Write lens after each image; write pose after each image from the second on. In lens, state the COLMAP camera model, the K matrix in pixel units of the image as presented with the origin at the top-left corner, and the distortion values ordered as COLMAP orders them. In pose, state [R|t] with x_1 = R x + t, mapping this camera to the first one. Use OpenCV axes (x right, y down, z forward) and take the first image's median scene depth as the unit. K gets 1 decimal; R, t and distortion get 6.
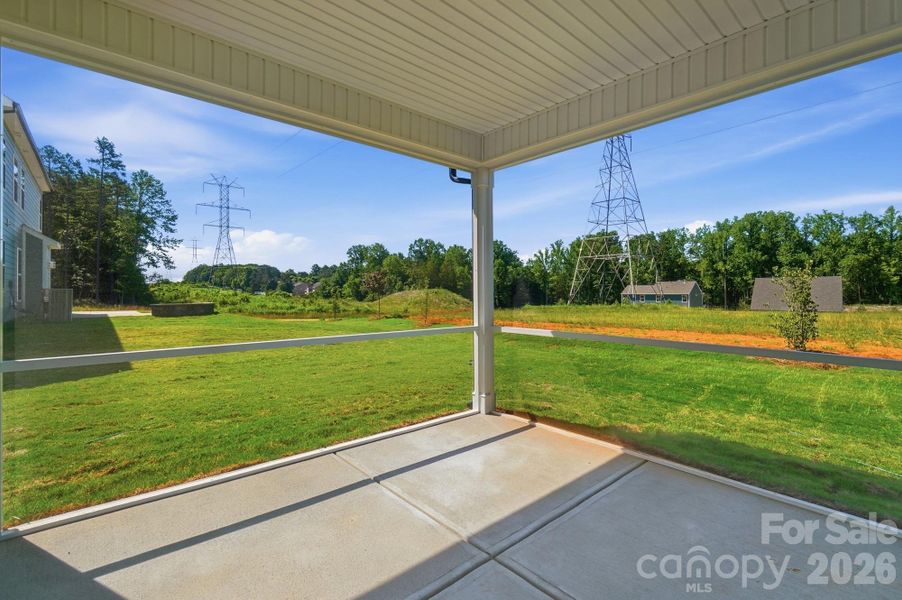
lens RADIAL K [[397.6, 0, 451.3], [0, 397.6, 292.0], [0, 0, 1]] dist [-0.001455, 0.000291]
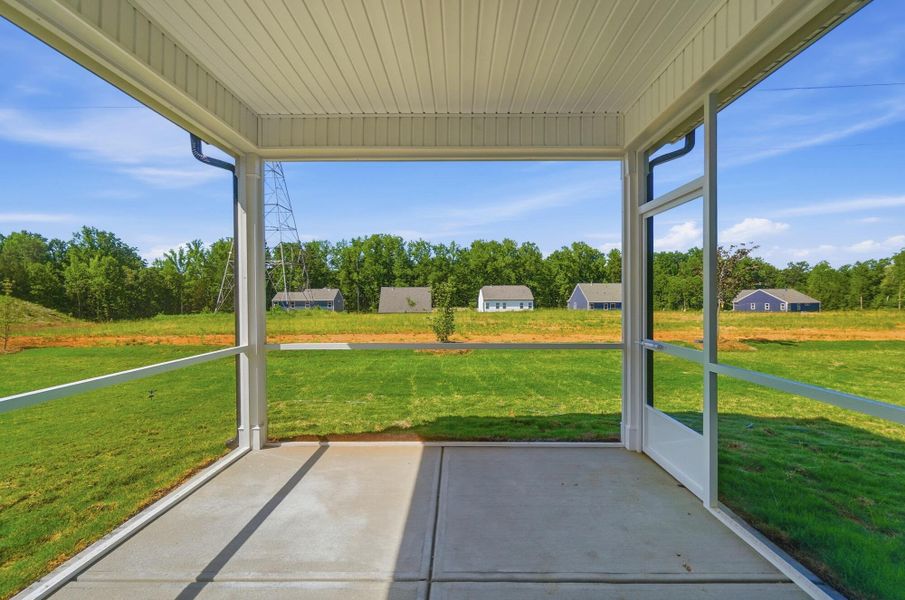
lens RADIAL K [[399.0, 0, 444.2], [0, 399.0, 301.2], [0, 0, 1]] dist [-0.001455, 0.000291]
pose [[0.677601, -0.008071, 0.735386, -0.275466], [0.003166, 0.999963, 0.008057, -0.011650], [-0.735423, -0.003131, 0.677601, 0.148306]]
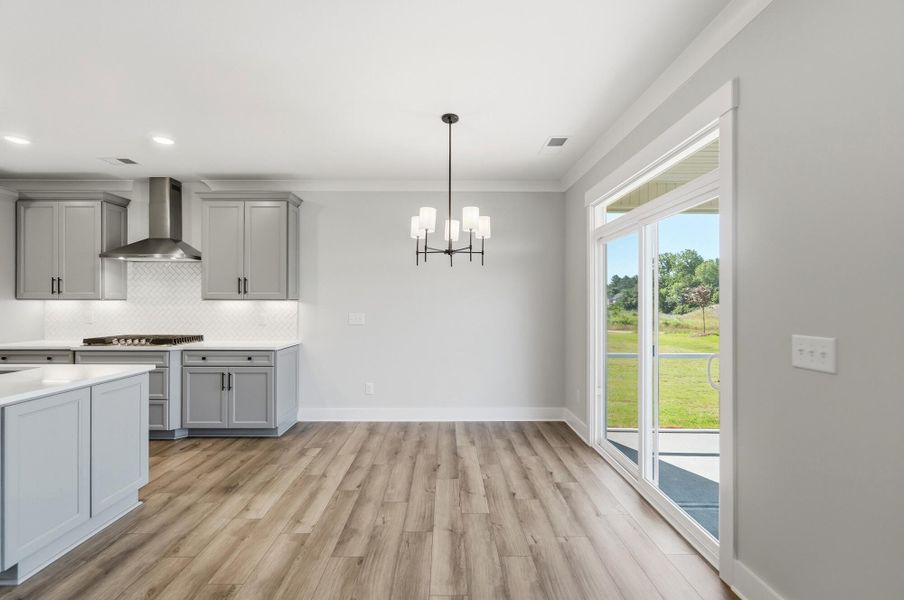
lens RADIAL K [[398.5, 0, 450.3], [0, 398.5, 298.1], [0, 0, 1]] dist [-0.001455, 0.000291]
pose [[0.757008, -0.001286, -0.653404, -0.099198], [-0.005388, 0.999952, -0.008211, -0.056445], [0.653383, 0.009736, 0.756965, -0.608370]]
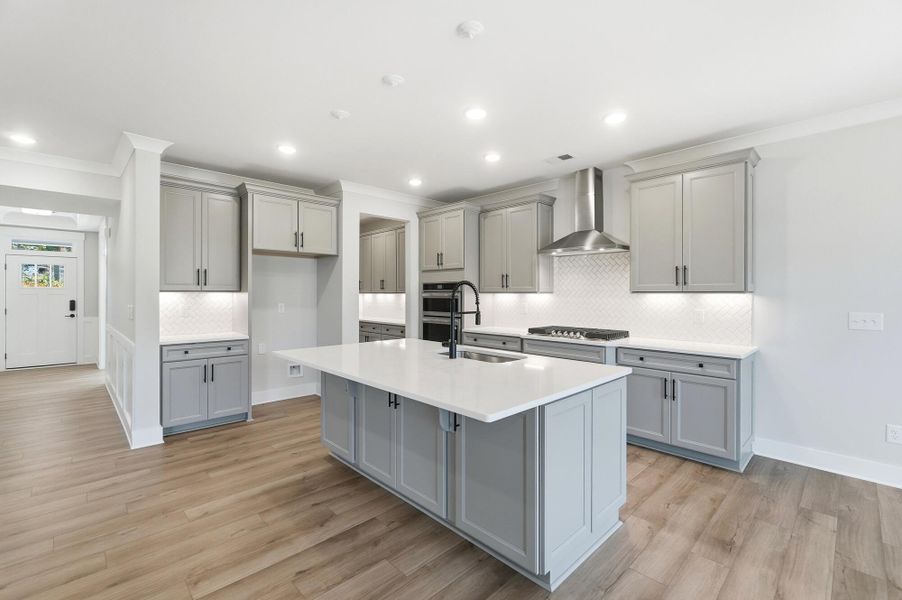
lens RADIAL K [[397.6, 0, 450.0], [0, 397.6, 292.1], [0, 0, 1]] dist [-0.001455, 0.000291]
pose [[0.045631, 0.001076, -0.998958, -0.355094], [-0.001917, 0.999998, 0.000989, -0.058404], [0.998957, 0.001870, 0.045633, -0.721468]]
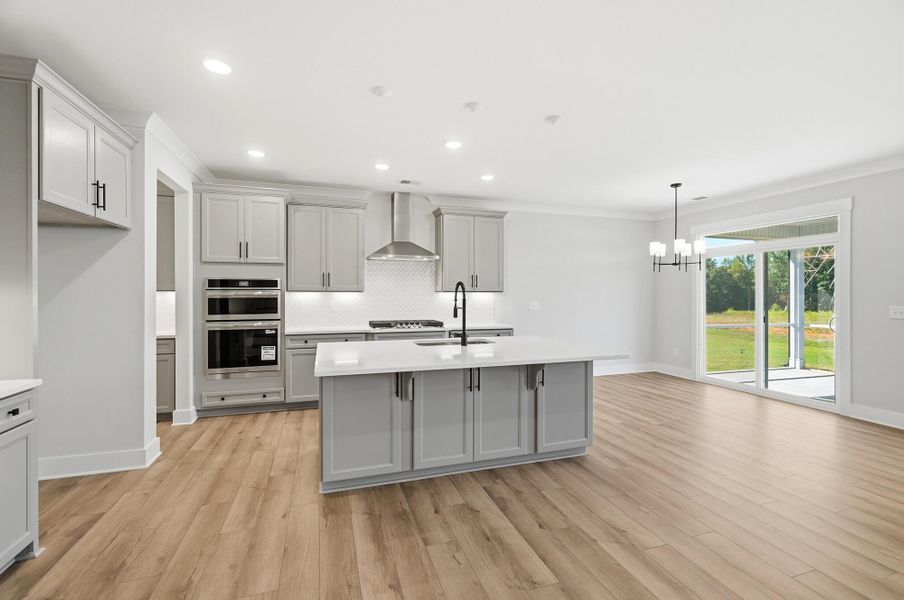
lens RADIAL K [[387.7, 0, 454.4], [0, 387.7, 295.2], [0, 0, 1]] dist [0.002533, 0.000166]
pose [[0.919936, 0.009176, -0.391962, -0.748769], [-0.007292, 0.999954, 0.006296, -0.054296], [0.392002, -0.002934, 0.919960, -1.454351]]
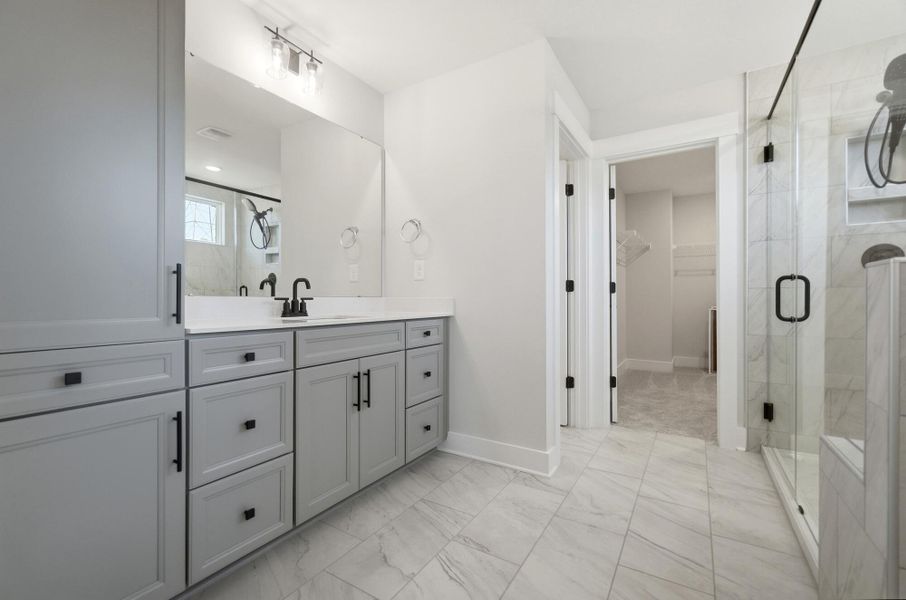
lens RADIAL K [[392.9, 0, 452.4], [0, 392.9, 299.4], [0, 0, 1]] dist [0.000186, 0.000003]
pose [[0.955465, 0.001448, 0.295102, -1.211129], [-0.001472, 0.999999, -0.000138, 0.039900], [-0.295102, -0.000302, 0.955466, -0.695250]]
